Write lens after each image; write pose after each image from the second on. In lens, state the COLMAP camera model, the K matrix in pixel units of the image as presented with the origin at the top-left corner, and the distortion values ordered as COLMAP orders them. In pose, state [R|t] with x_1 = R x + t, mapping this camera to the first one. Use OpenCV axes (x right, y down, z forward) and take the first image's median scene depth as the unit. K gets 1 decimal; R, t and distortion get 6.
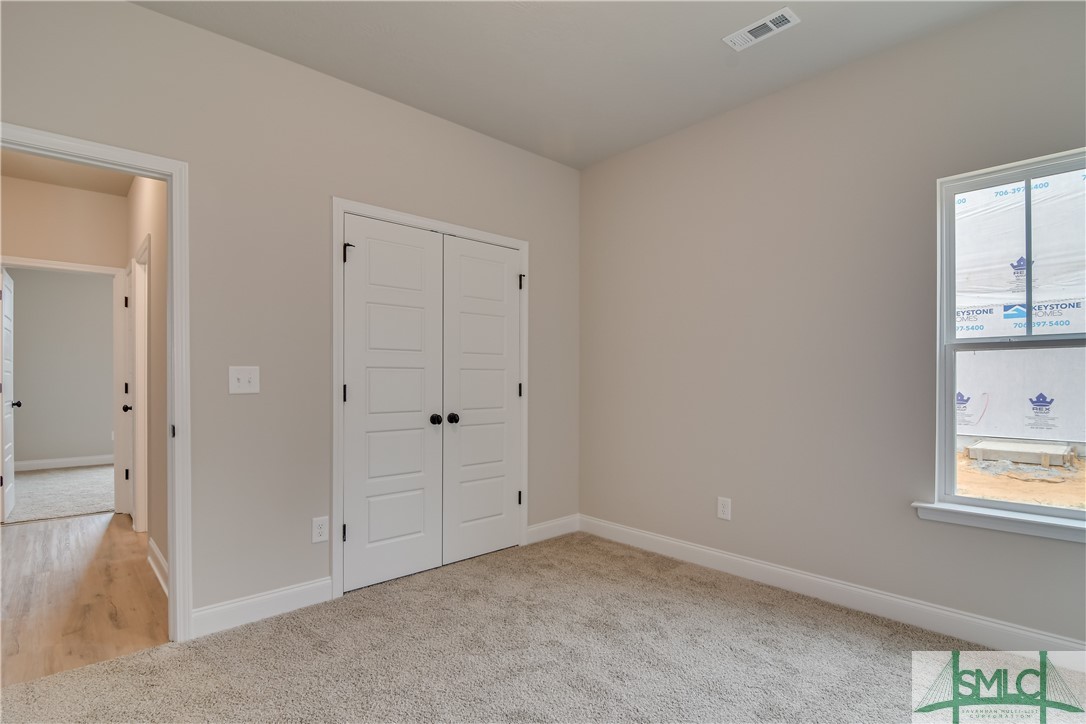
lens RADIAL K [[529.3, 0, 549.7], [0, 529.3, 379.6], [0, 0, 1]] dist [-0.006823, -0.007040]
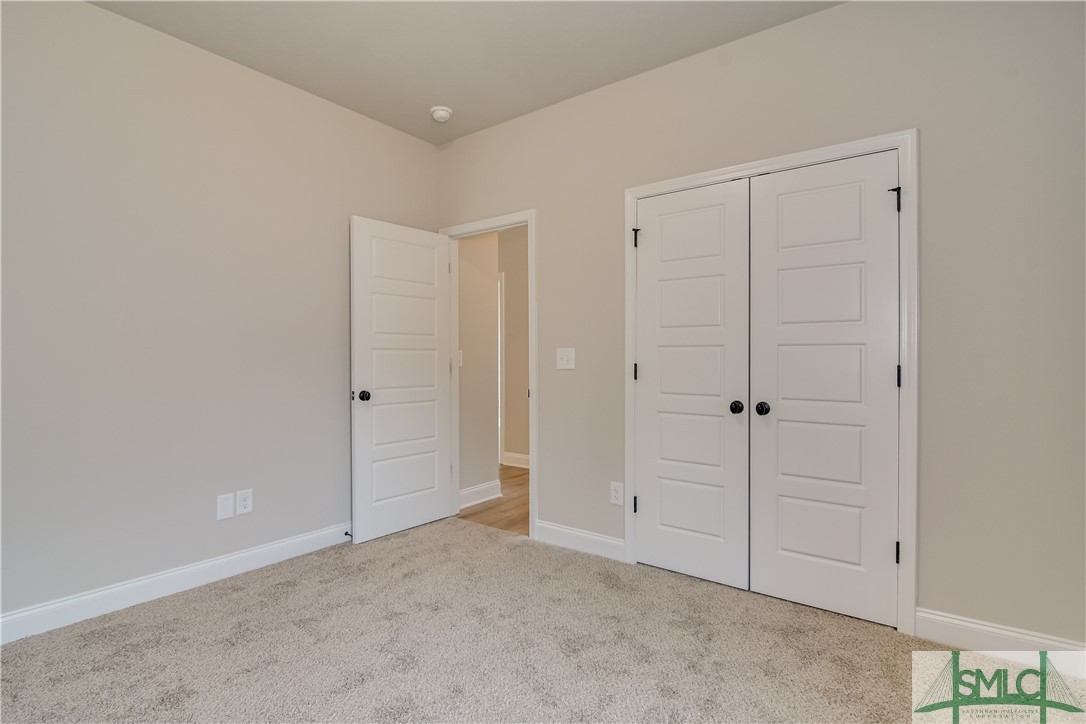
lens RADIAL K [[535.9, 0, 543.5], [0, 535.9, 354.1], [0, 0, 1]] dist [0.000968, -0.000180]
pose [[0.171465, -0.006938, -0.985166, 0.632845], [-0.001410, 0.999972, -0.007287, -0.000945], [0.985189, 0.002638, 0.171450, 0.636958]]
